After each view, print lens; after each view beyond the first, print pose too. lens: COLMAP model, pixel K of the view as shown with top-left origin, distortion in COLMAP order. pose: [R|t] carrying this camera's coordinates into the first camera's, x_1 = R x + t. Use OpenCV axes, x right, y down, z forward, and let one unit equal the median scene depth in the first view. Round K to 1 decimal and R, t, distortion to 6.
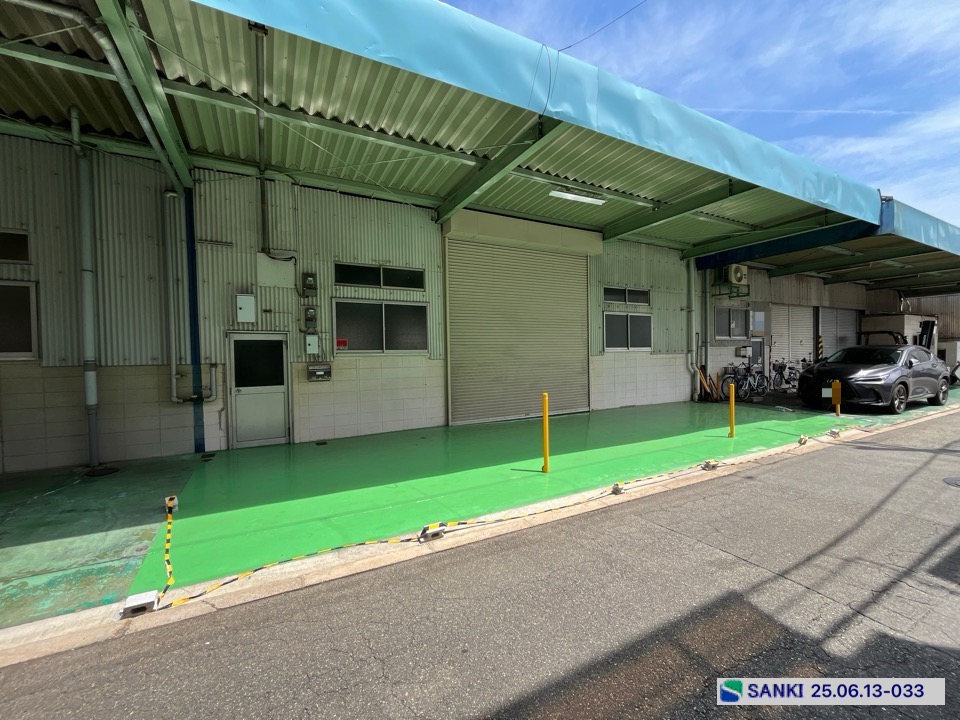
lens RADIAL K [[389.3, 0, 477.1], [0, 389.3, 360.7], [0, 0, 1]] dist [-0.003708, 0.000430]
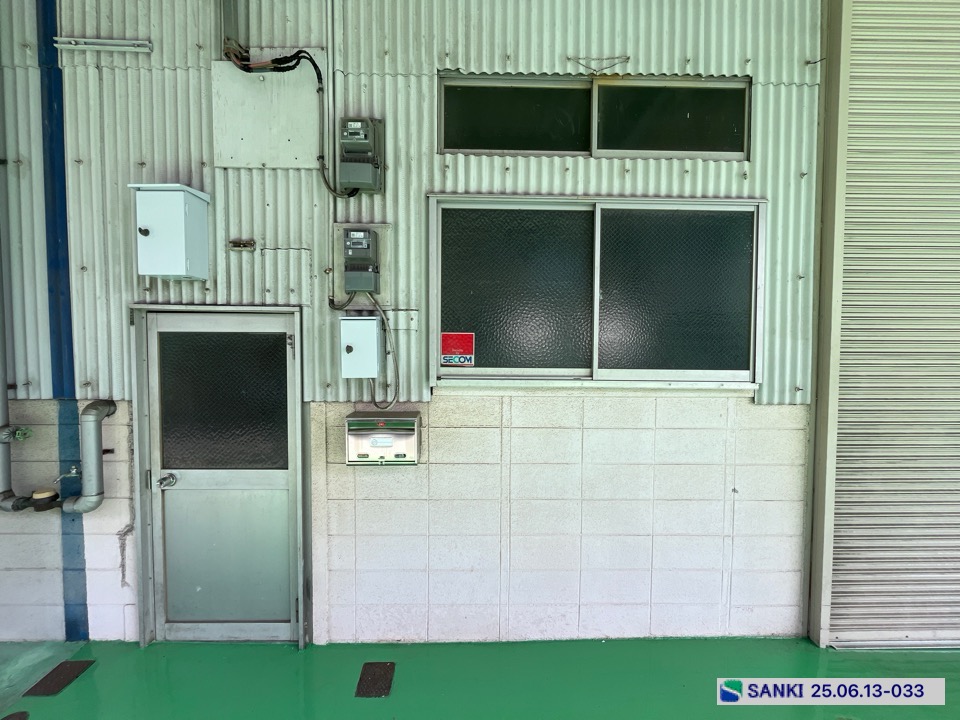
lens RADIAL K [[389.3, 0, 476.4], [0, 389.3, 362.9], [0, 0, 1]] dist [-0.003708, 0.000430]
pose [[0.891132, 0.039319, -0.452037, -0.197829], [-0.029471, 0.999150, 0.028810, -0.040135], [0.452786, -0.012351, 0.891534, 0.743523]]
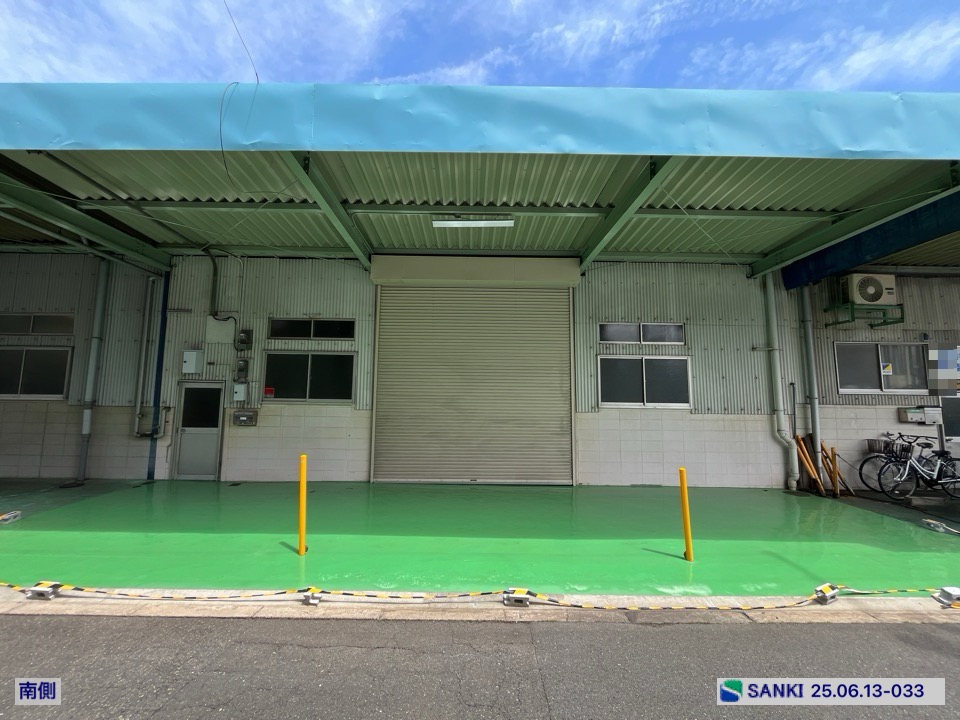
lens RADIAL K [[389.3, 0, 477.0], [0, 389.3, 361.4], [0, 0, 1]] dist [-0.003708, 0.000430]
pose [[0.888810, -0.020391, -0.457822, 0.672822], [-0.035044, 0.993060, -0.112264, -0.027802], [0.456934, 0.115826, 0.881927, 0.304994]]
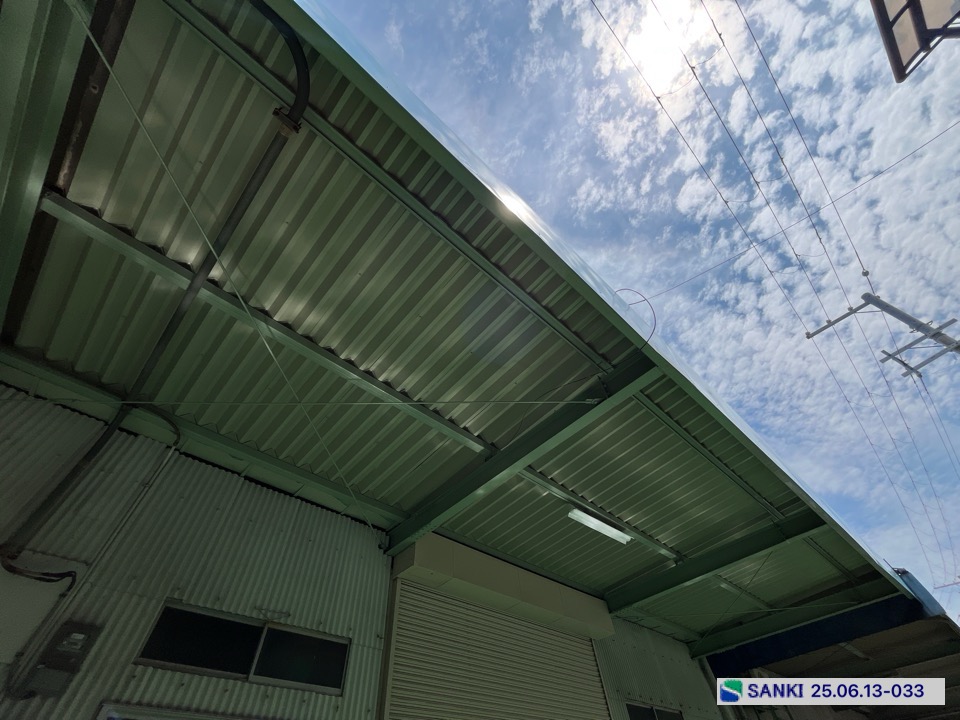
lens RADIAL K [[389.3, 0, 475.6], [0, 389.3, 360.7], [0, 0, 1]] dist [-0.003708, 0.000430]
pose [[0.966752, 0.176189, 0.185332, -0.152651], [0.048075, 0.586606, -0.808444, -0.035317], [-0.251155, 0.790475, 0.558632, 0.435744]]
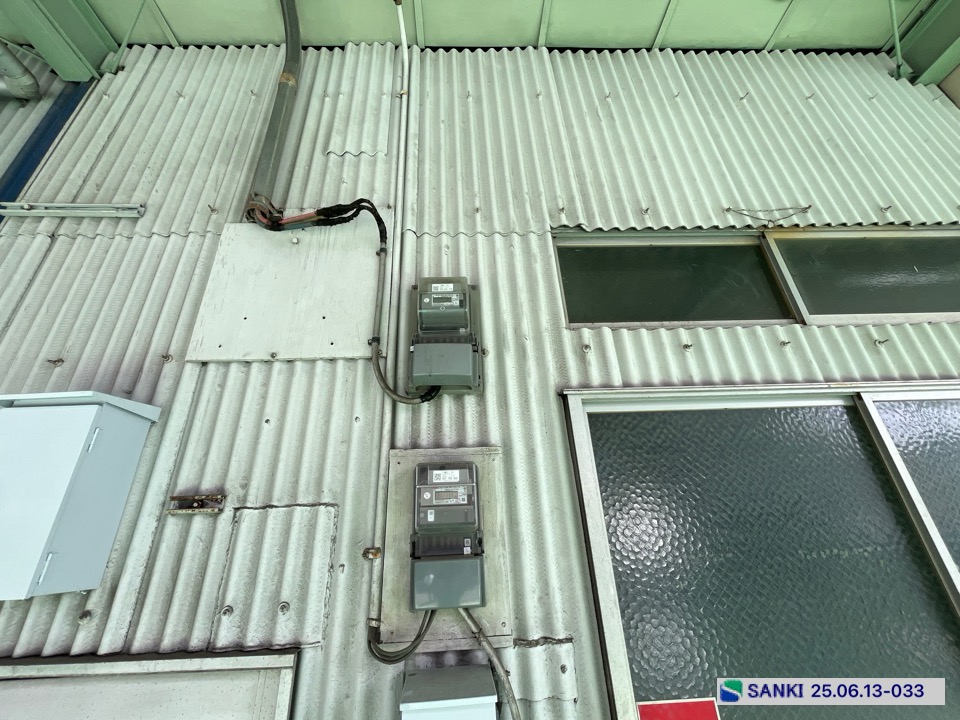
lens RADIAL K [[389.3, 0, 475.3], [0, 389.3, 360.1], [0, 0, 1]] dist [-0.003708, 0.000430]
pose [[0.894787, -0.208965, -0.394577, -0.338706], [0.017069, 0.899085, -0.437441, -0.100707], [0.446168, 0.384682, 0.808056, 0.840299]]
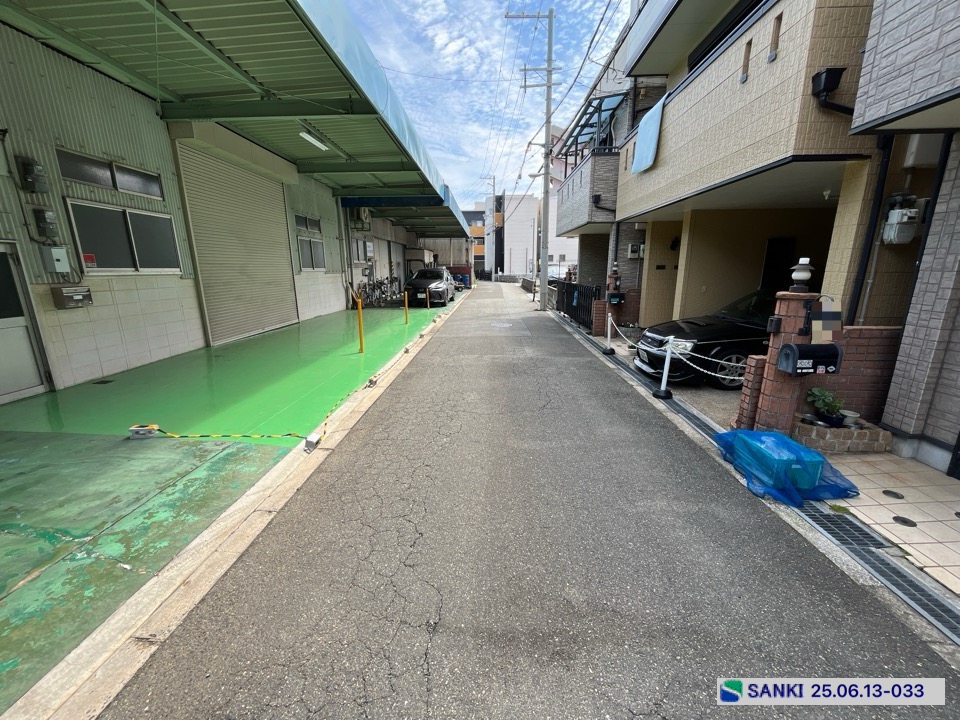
lens RADIAL K [[389.3, 0, 476.4], [0, 389.3, 360.9], [0, 0, 1]] dist [-0.003708, 0.000430]
pose [[0.493808, -0.189905, 0.848581, -0.679687], [0.017255, 0.977810, 0.208784, 0.007243], [-0.869400, -0.088456, 0.486127, -0.097315]]
